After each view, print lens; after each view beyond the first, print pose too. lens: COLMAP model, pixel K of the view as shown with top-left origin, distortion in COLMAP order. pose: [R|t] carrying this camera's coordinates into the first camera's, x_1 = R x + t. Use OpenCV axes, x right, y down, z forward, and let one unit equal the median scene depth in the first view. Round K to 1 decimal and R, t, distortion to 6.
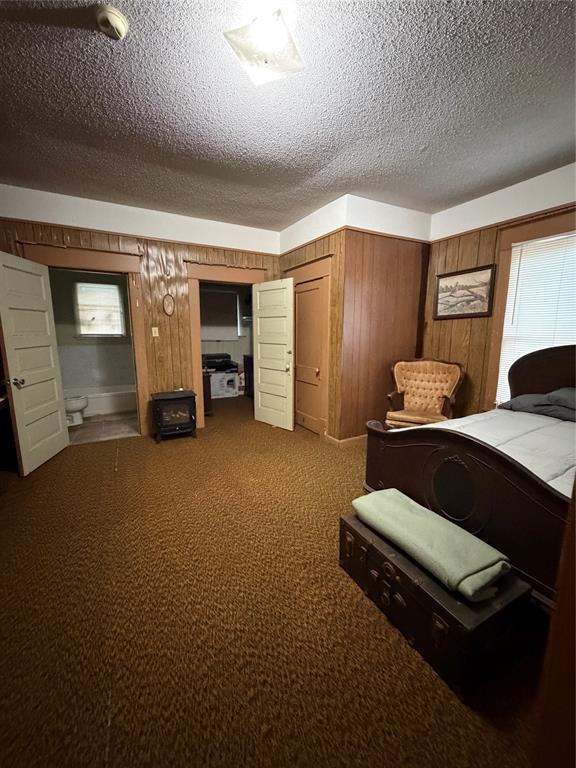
lens RADIAL K [[306.2, 0, 286.4], [0, 306.2, 384.7], [0, 0, 1]] dist [-0.002088, 0.000044]
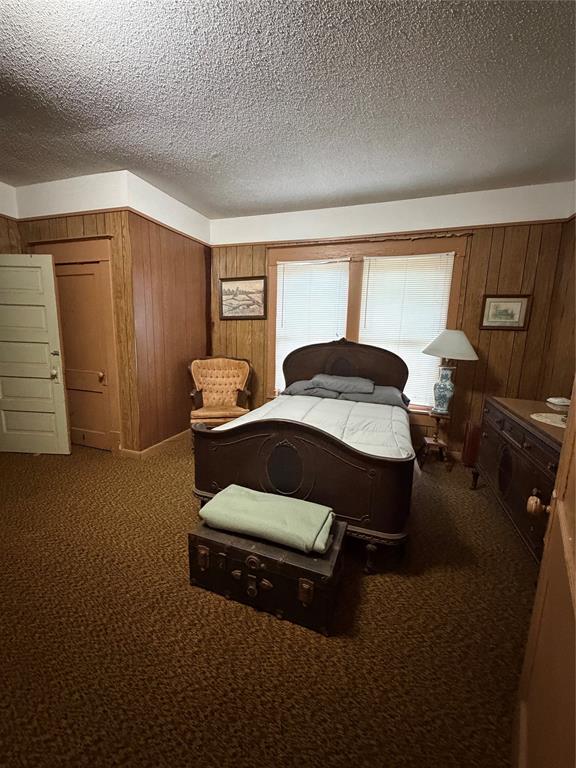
lens RADIAL K [[306.2, 0, 286.5], [0, 306.2, 384.2], [0, 0, 1]] dist [-0.002088, 0.000044]
pose [[0.735573, -0.092532, 0.671096, -0.111045], [0.087032, 0.995326, 0.041844, -0.014611], [-0.671831, 0.027628, 0.740189, 0.069290]]
